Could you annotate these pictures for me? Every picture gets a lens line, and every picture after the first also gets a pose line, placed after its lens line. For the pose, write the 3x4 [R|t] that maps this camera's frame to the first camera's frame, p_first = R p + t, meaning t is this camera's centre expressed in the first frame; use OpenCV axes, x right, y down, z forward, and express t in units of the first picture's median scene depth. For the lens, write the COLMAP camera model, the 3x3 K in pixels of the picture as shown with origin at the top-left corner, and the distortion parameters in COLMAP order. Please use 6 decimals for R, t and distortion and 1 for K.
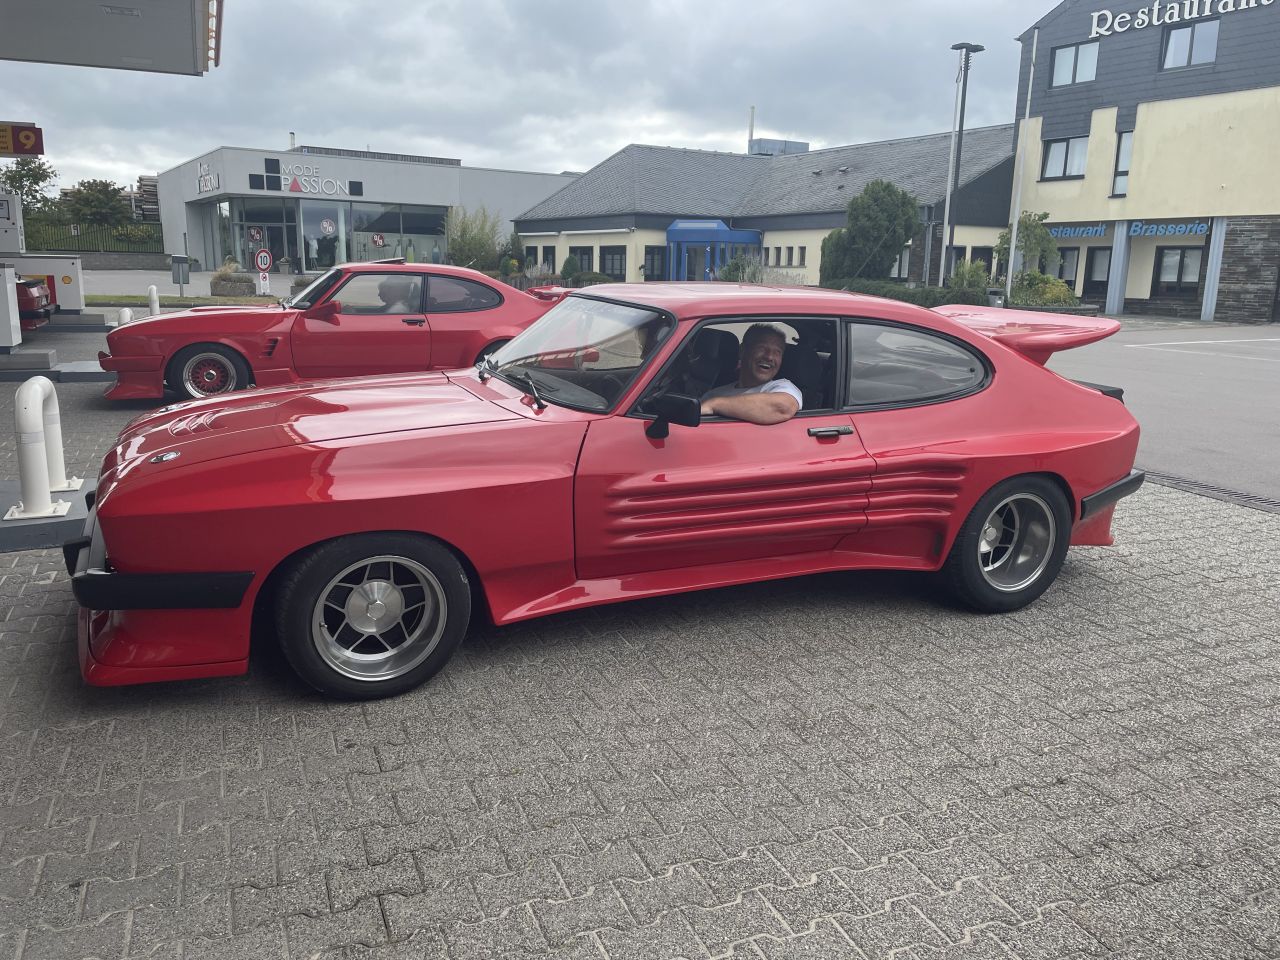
lens RADIAL K [[975.4, 0, 631.1], [0, 975.4, 478.0], [0, 0, 1]] dist [0.088761, -0.099642]
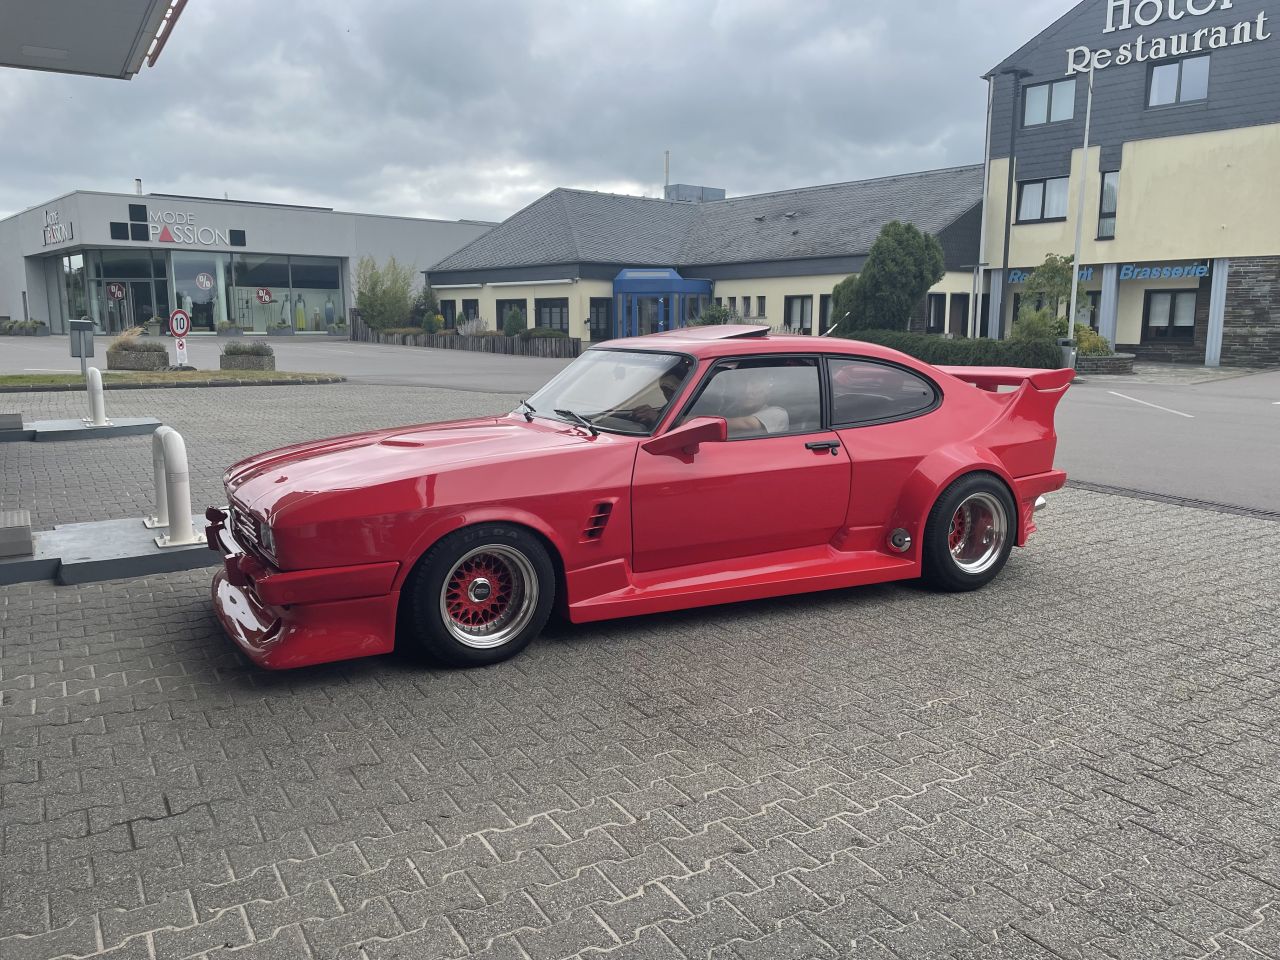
lens RADIAL K [[975.4, 0, 631.1], [0, 975.4, 478.0], [0, 0, 1]] dist [0.088761, -0.099642]
pose [[0.987951, -0.043659, 0.148480, -0.107446], [0.050959, 0.997654, -0.045720, -0.033523], [-0.146136, 0.052735, 0.987858, 0.135680]]
